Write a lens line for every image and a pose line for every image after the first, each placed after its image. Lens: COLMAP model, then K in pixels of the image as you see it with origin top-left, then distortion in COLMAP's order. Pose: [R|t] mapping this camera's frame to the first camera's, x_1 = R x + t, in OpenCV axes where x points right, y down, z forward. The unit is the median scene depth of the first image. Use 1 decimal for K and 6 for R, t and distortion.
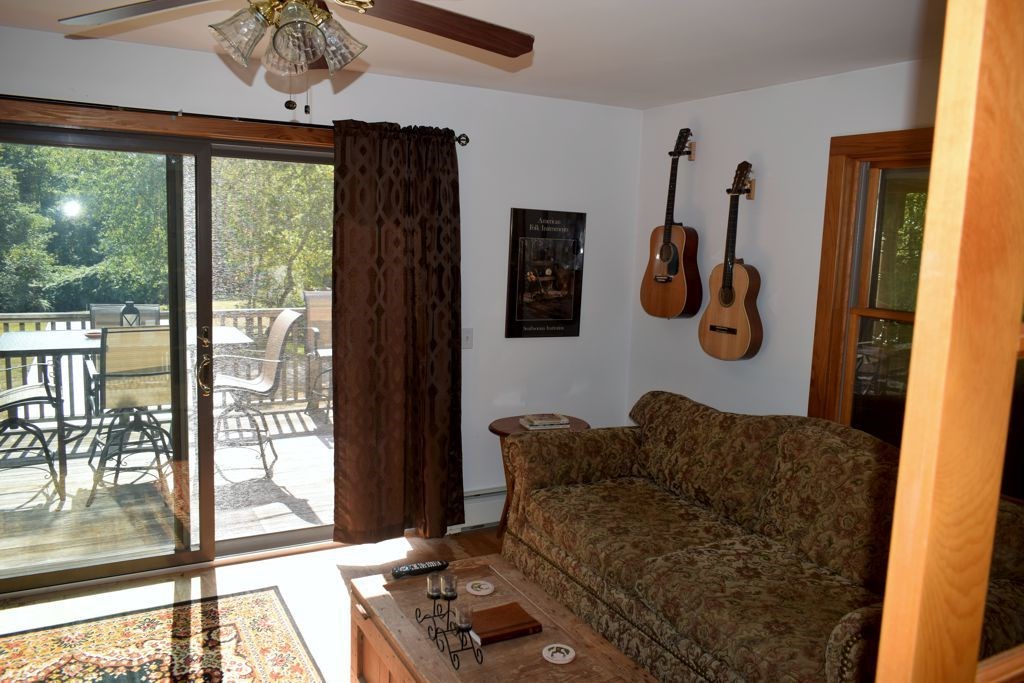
lens RADIAL K [[779.8, 0, 511.5], [0, 779.8, 345.4], [0, 0, 1]] dist [-0.008877, -0.011579]
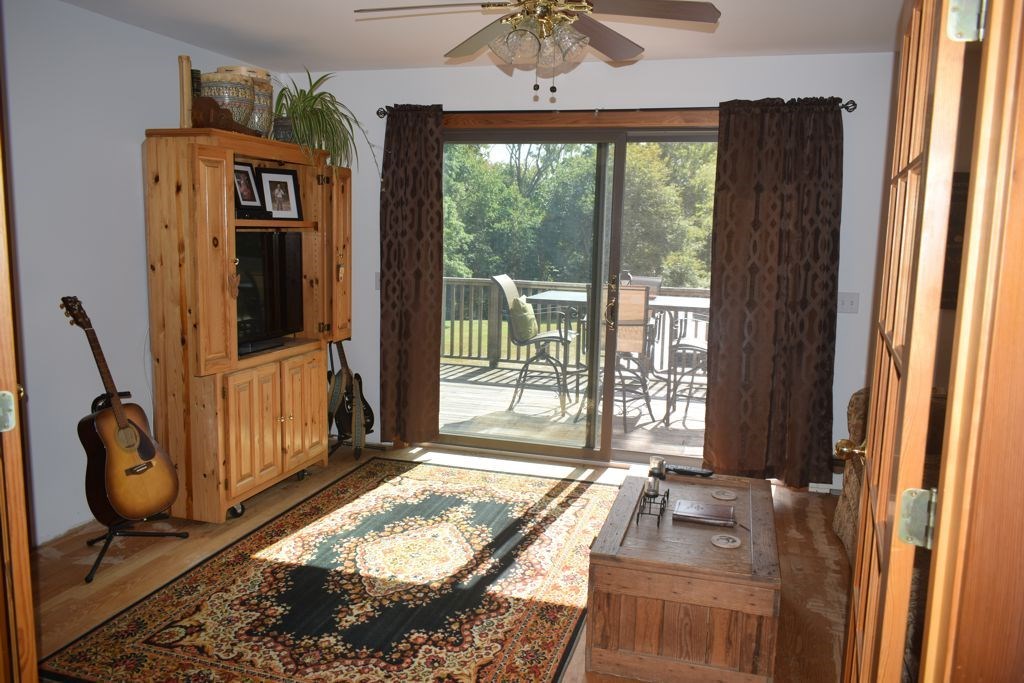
lens RADIAL K [[779.8, 0, 510.1], [0, 779.8, 338.0], [0, 0, 1]] dist [-0.008877, -0.011579]
pose [[0.704681, 0.082282, -0.704737, 0.390322], [-0.100641, 0.994802, 0.015515, 0.073987], [0.702350, 0.059992, 0.709299, -0.026424]]
